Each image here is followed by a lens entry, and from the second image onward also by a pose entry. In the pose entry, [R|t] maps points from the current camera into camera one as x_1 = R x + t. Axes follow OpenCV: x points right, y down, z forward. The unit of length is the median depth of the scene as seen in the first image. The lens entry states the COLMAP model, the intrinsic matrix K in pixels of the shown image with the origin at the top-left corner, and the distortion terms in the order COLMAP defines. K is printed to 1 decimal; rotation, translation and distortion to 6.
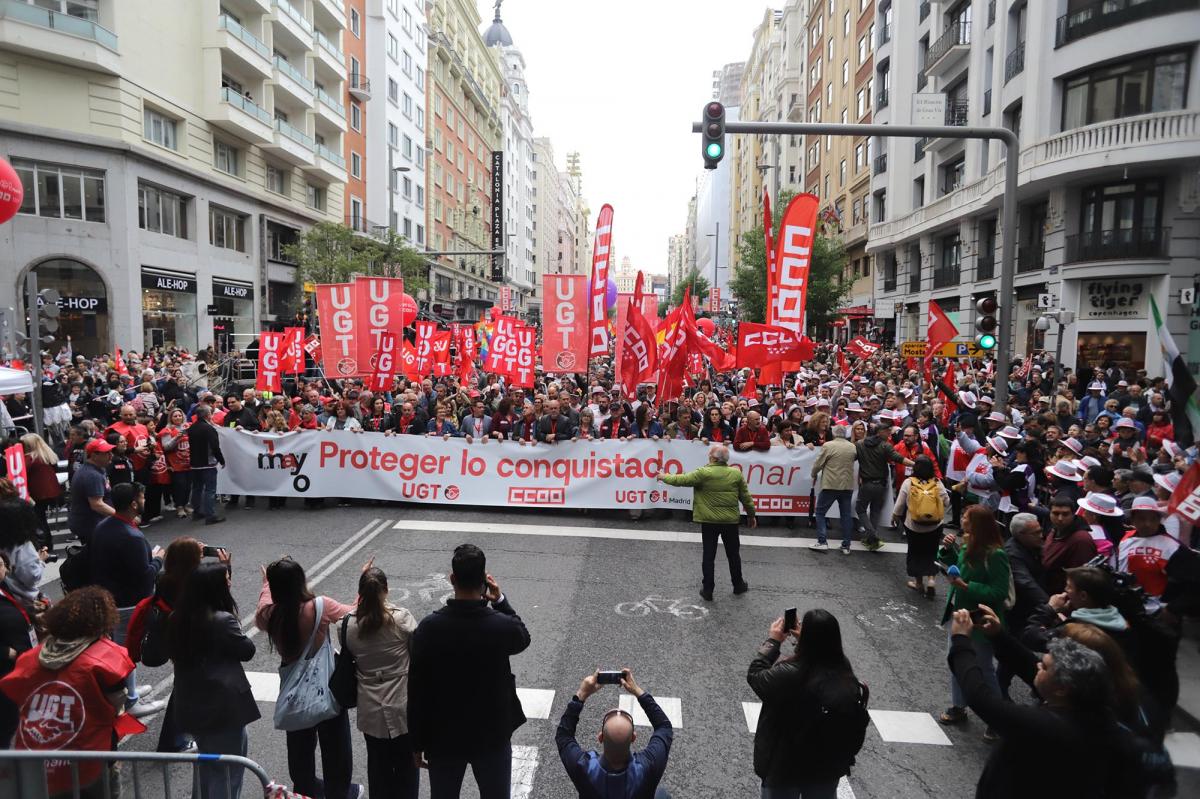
lens RADIAL K [[676.0, 0, 602.0], [0, 676.0, 398.4], [0, 0, 1]] dist [-0.014985, 0.002882]
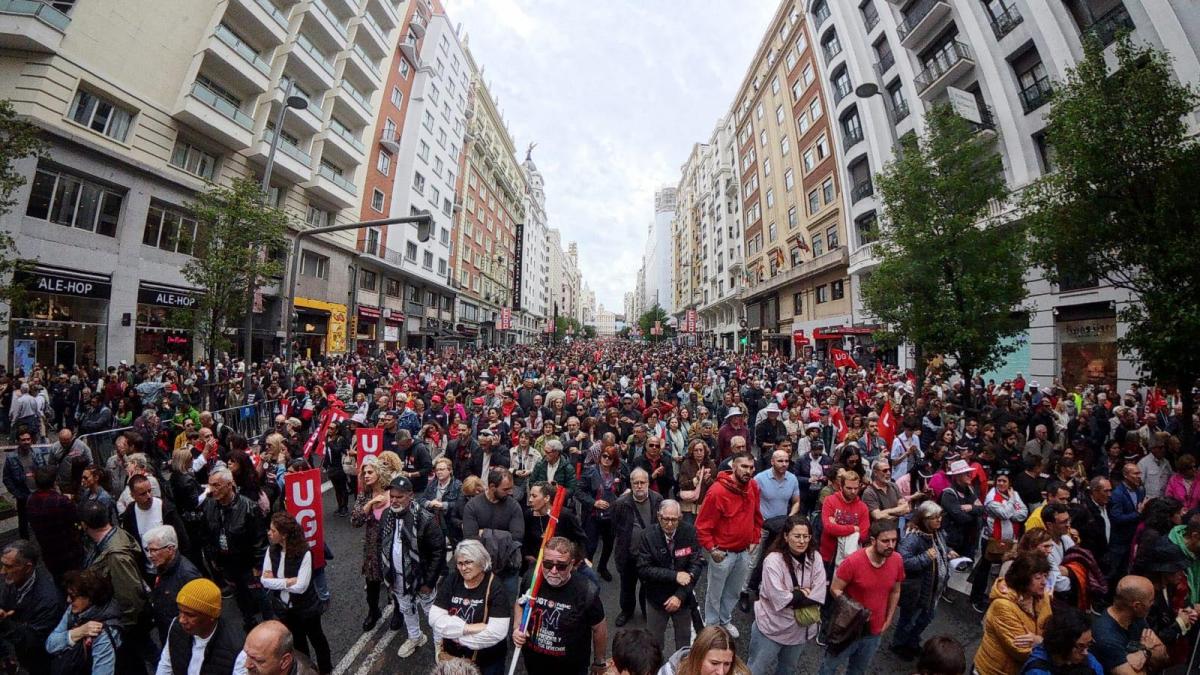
lens RADIAL K [[385.2, 0, 602.8], [0, 385.2, 286.9], [0, 0, 1]] dist [-0.010712, -0.000046]
pose [[0.999015, 0.018477, 0.040339, -0.006943], [-0.007991, 0.969225, -0.246045, -0.043670], [-0.043643, 0.245480, 0.968419, 0.374982]]
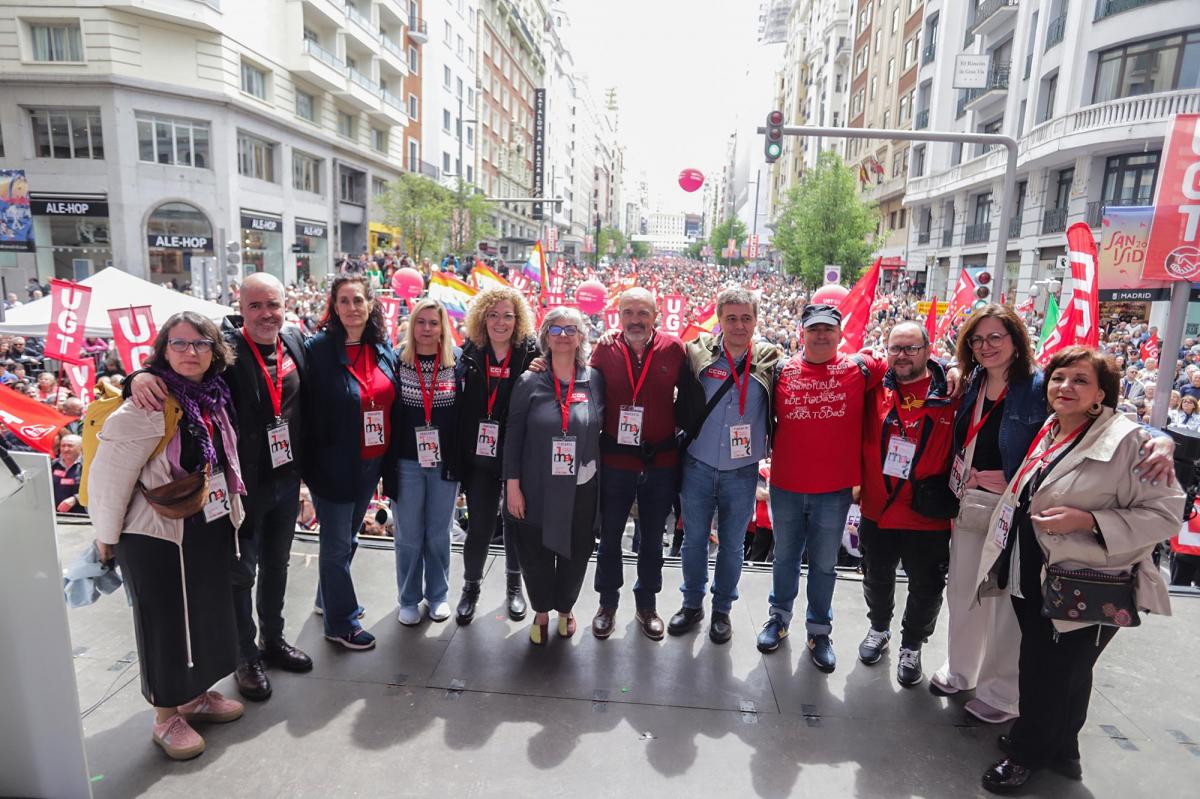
lens RADIAL K [[676.0, 0, 595.4], [0, 676.0, 396.1], [0, 0, 1]] dist [-0.014985, 0.002882]
pose [[0.998396, 0.032735, -0.046192, -0.021400], [-0.028522, 0.995616, 0.089085, -0.001988], [0.048906, -0.087625, 0.994952, -0.071622]]
